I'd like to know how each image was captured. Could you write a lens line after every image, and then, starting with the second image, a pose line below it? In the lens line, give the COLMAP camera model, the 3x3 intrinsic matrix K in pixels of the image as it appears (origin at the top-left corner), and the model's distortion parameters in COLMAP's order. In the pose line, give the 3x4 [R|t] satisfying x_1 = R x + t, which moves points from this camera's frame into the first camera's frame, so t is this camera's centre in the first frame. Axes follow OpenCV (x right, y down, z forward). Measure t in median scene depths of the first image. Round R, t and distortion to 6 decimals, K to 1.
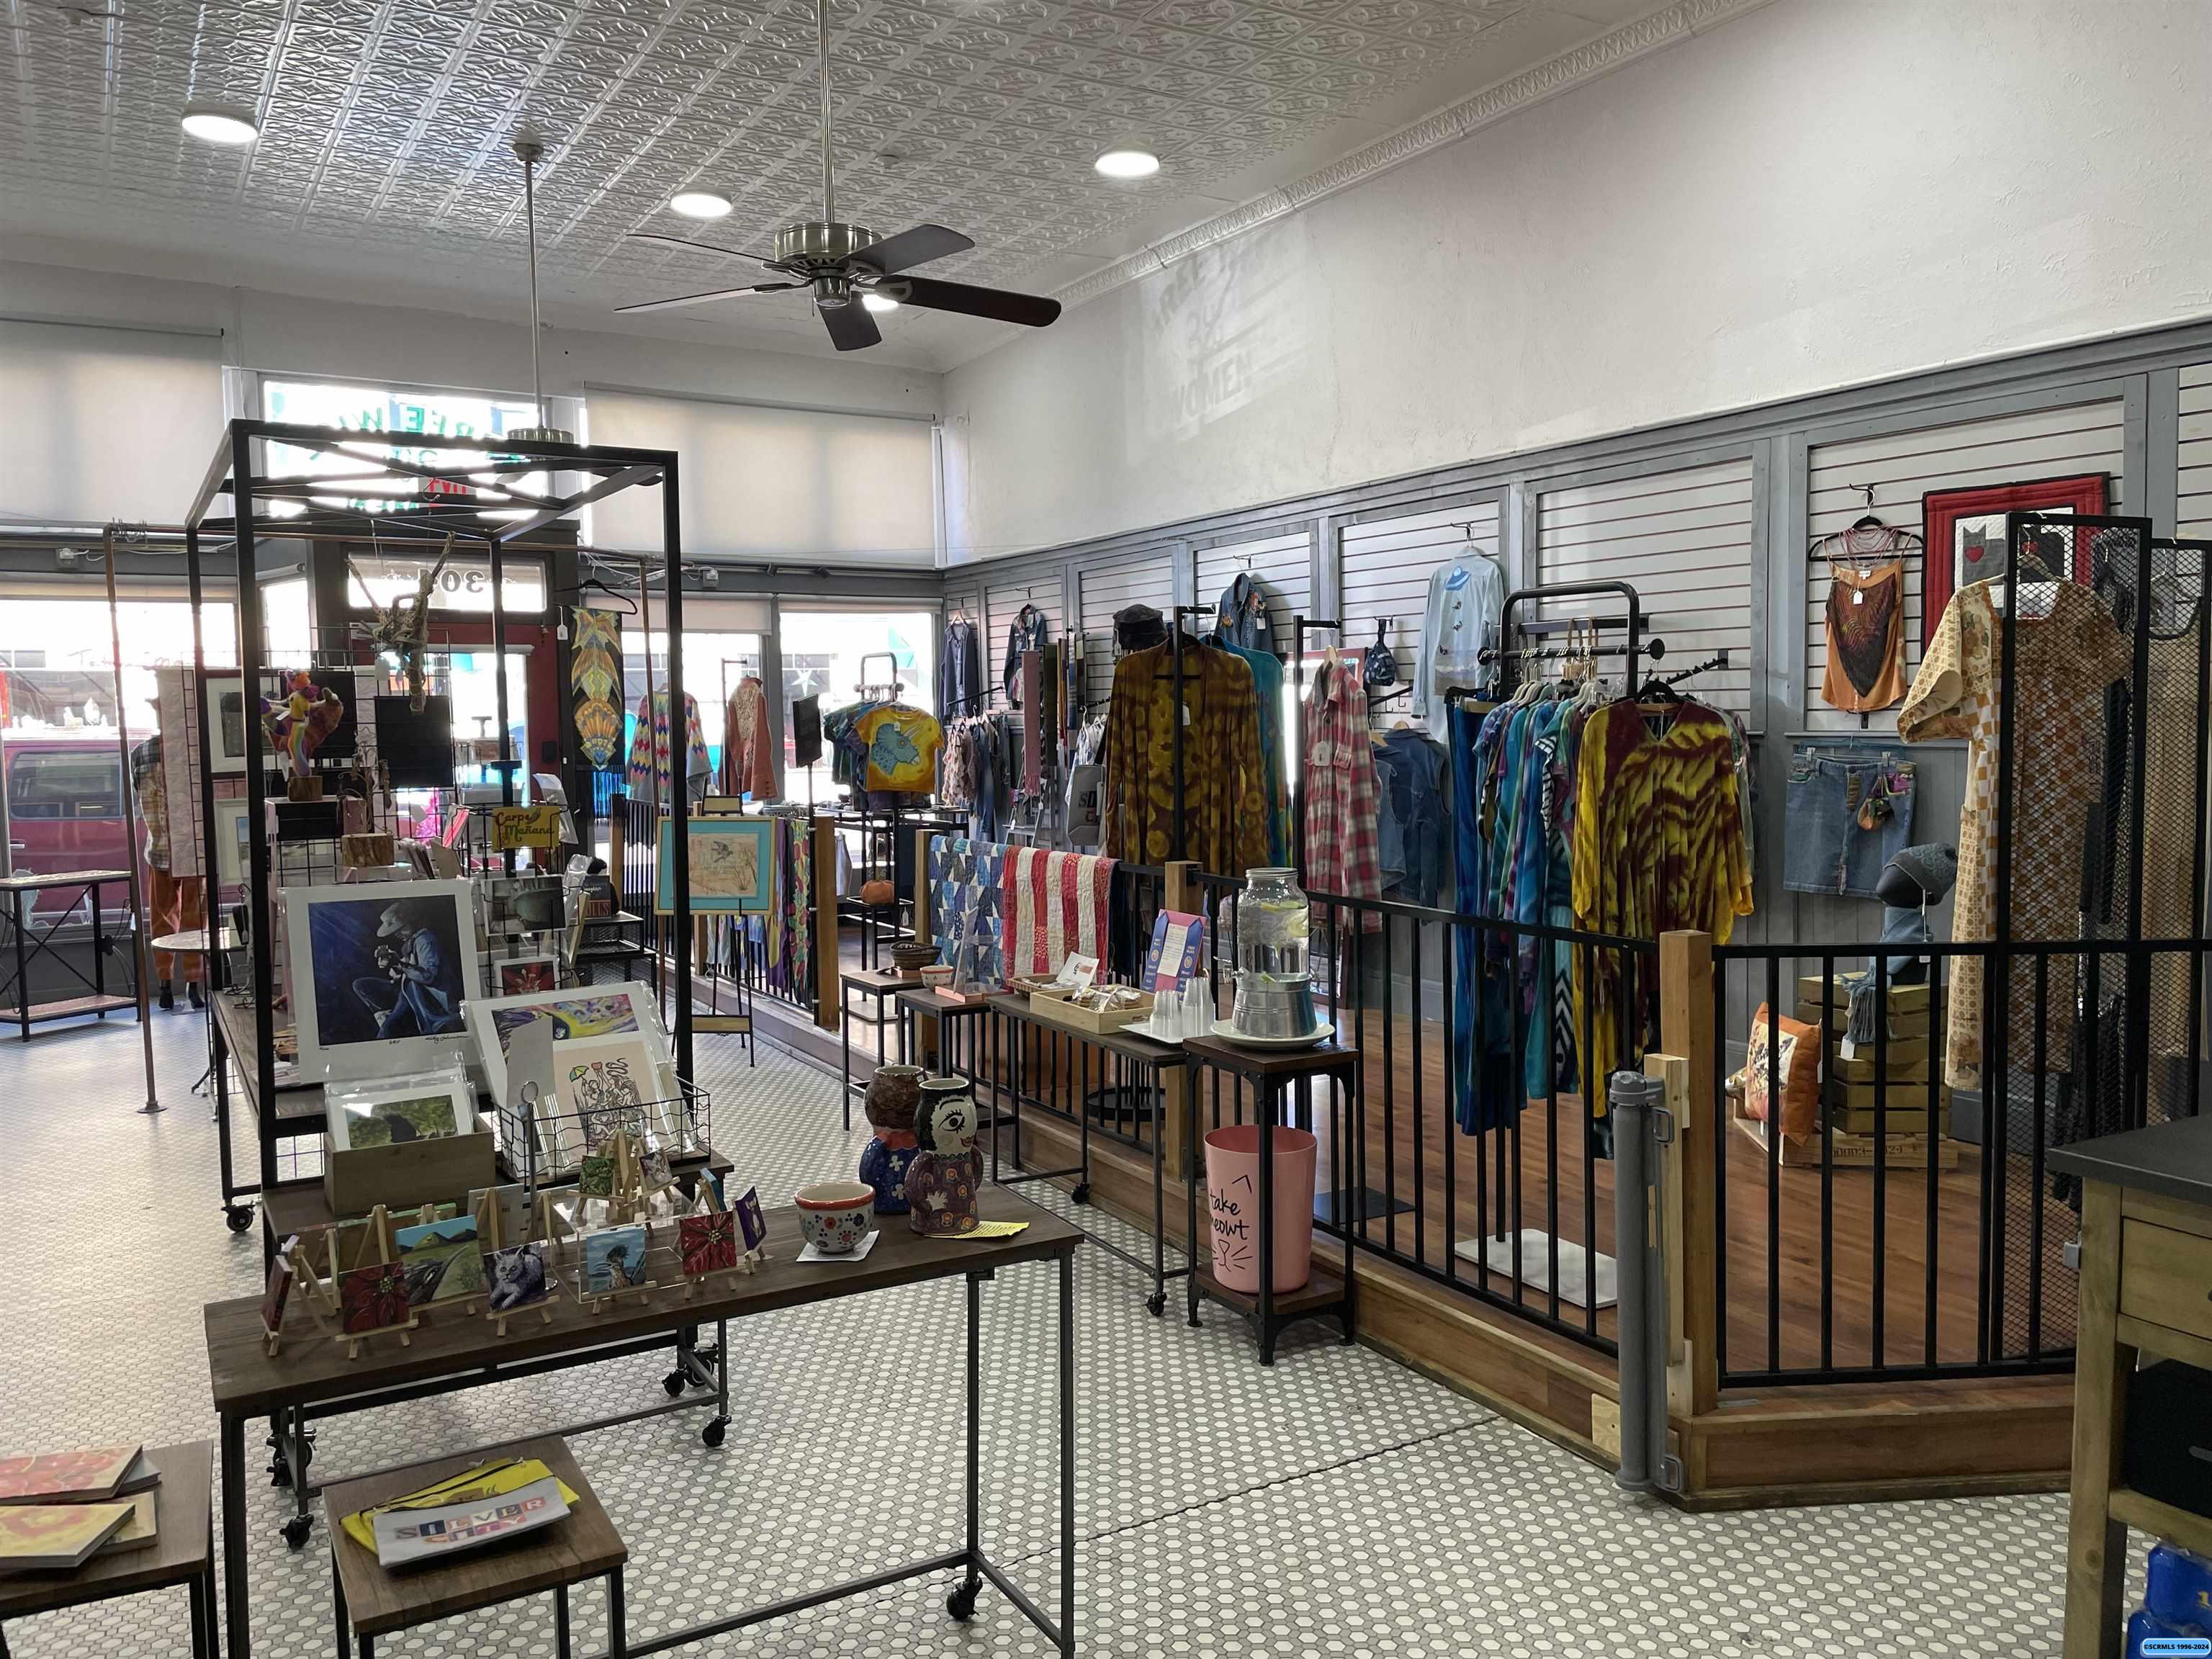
lens RADIAL K [[1693.6, 0, 1118.6], [0, 1693.6, 829.2], [0, 0, 1]] dist [0.067674, -0.077857]
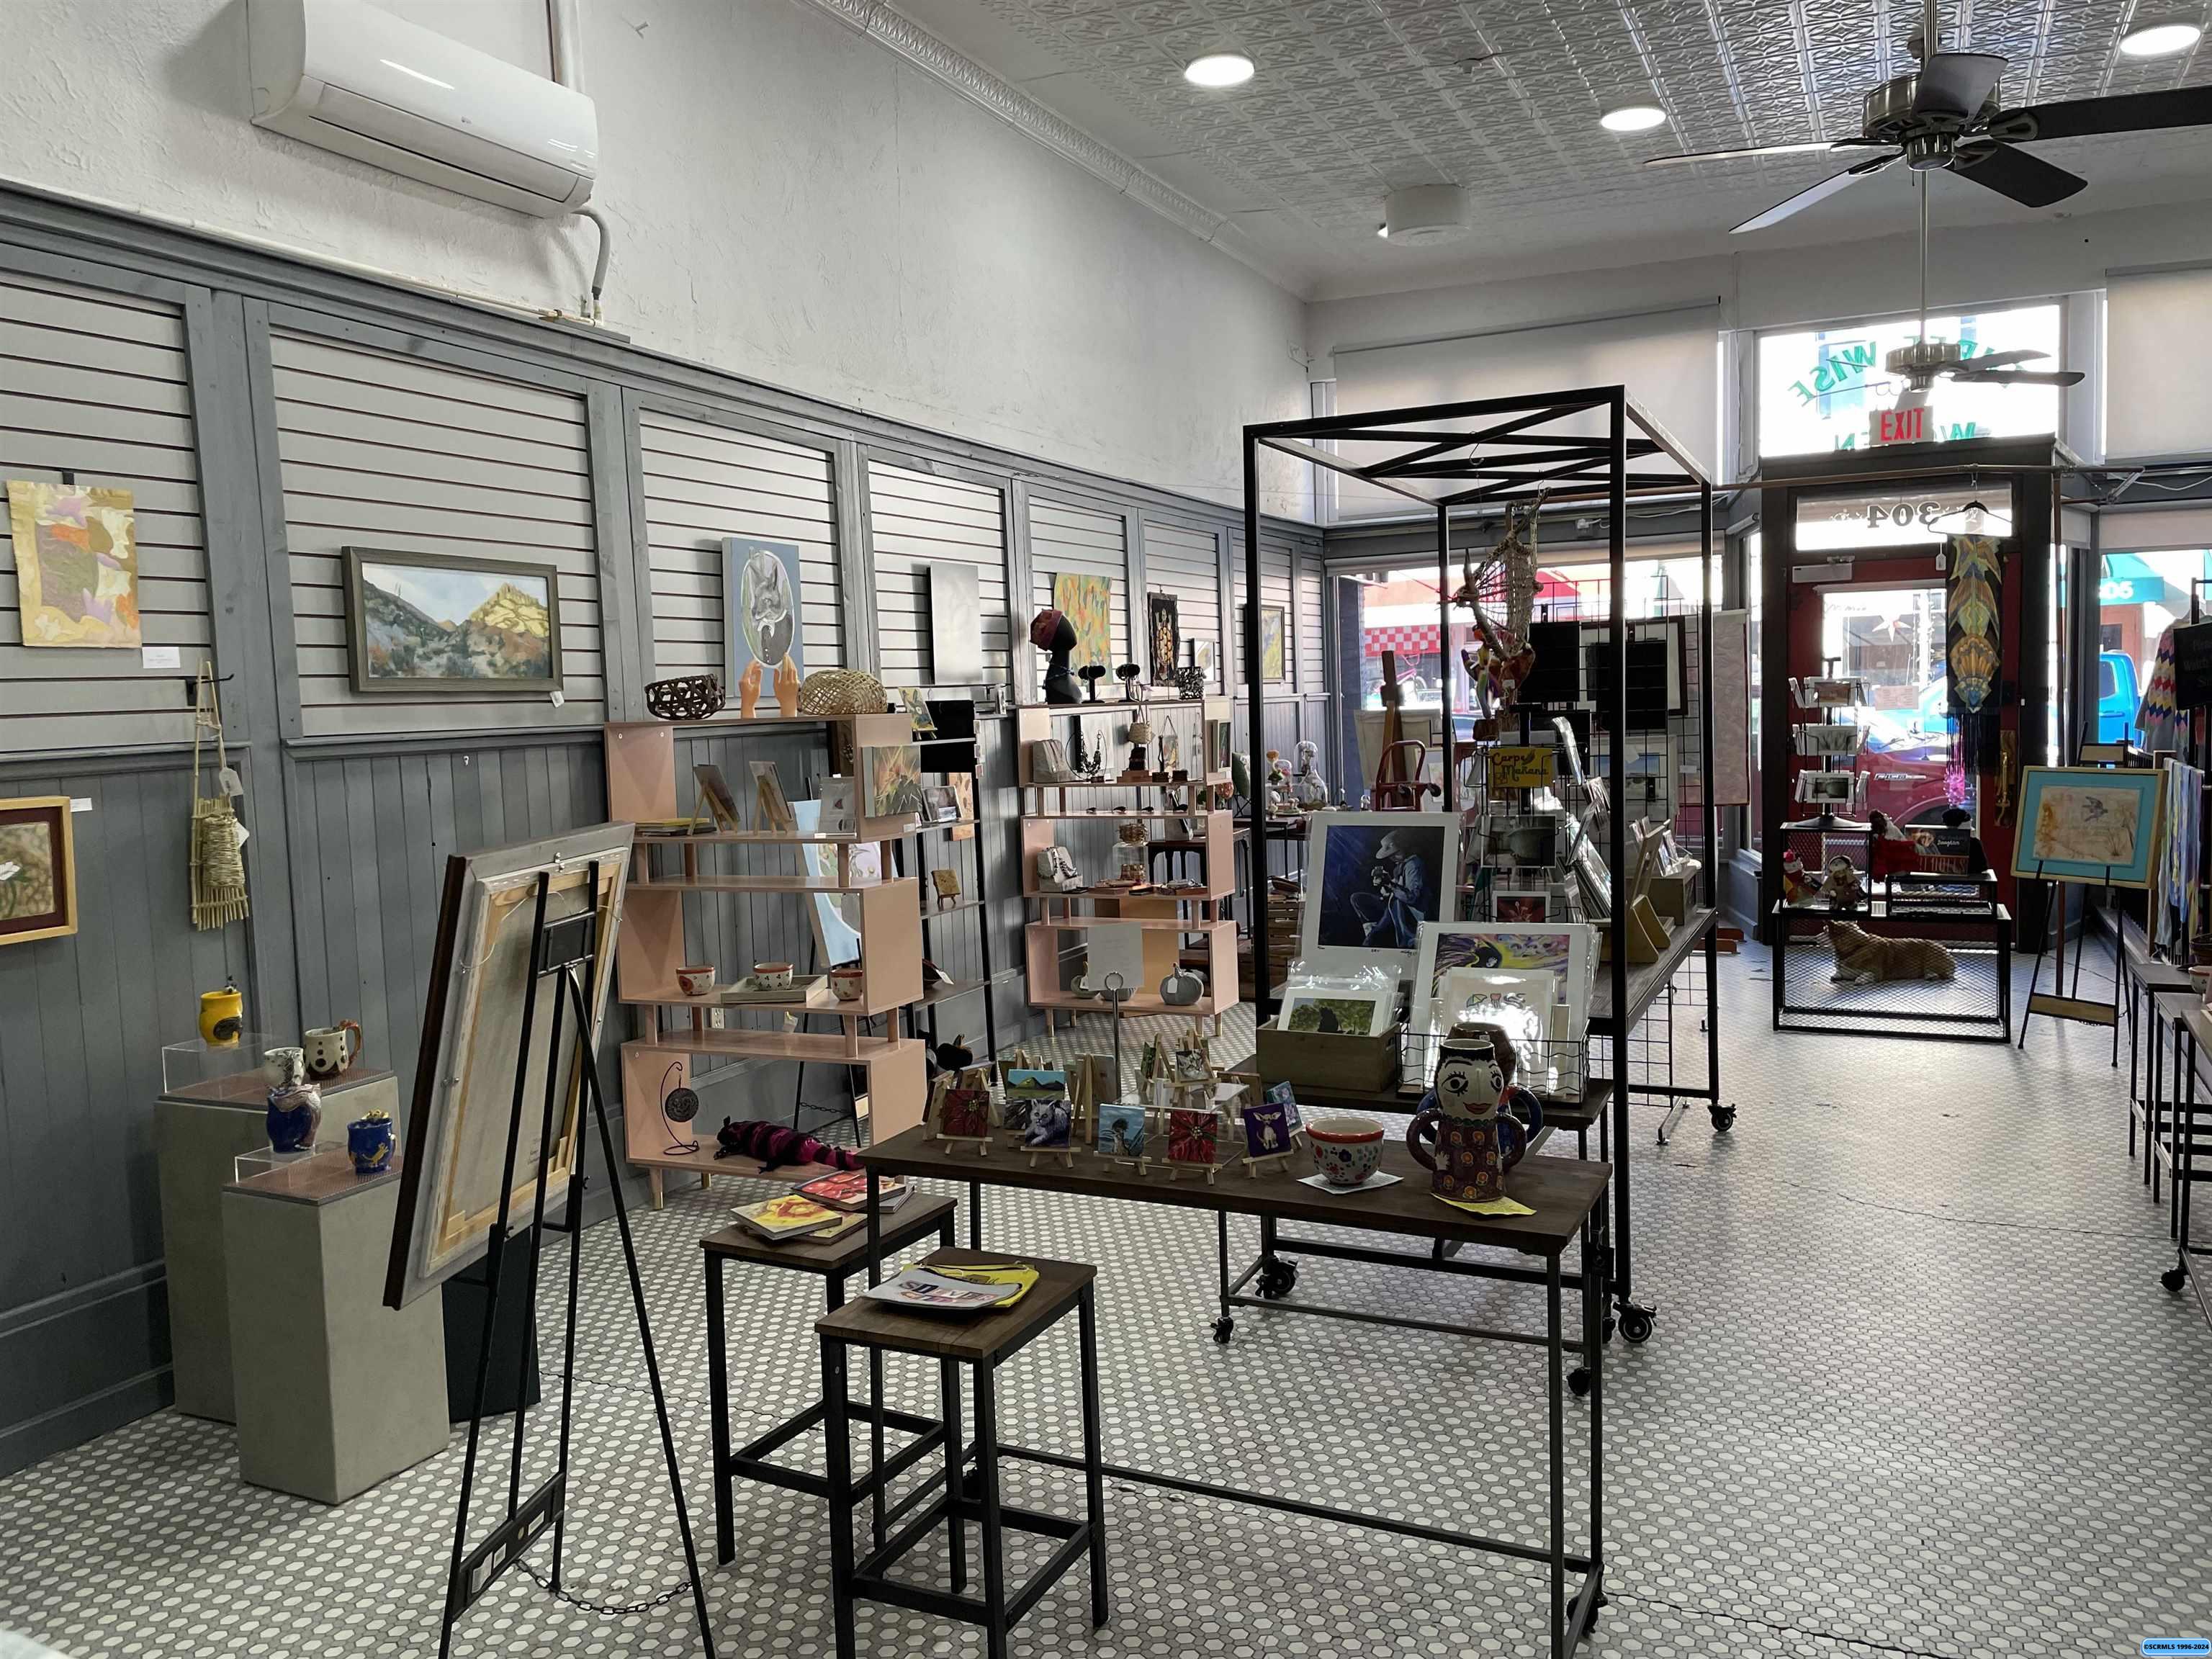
lens RADIAL K [[1693.6, 0, 1095.7], [0, 1693.6, 836.6], [0, 0, 1]] dist [0.067674, -0.077857]
pose [[0.557033, 0.066354, -0.827836, 0.400603], [-0.034522, 0.997792, 0.056748, -0.009490], [0.829773, -0.003032, 0.558093, 0.207273]]
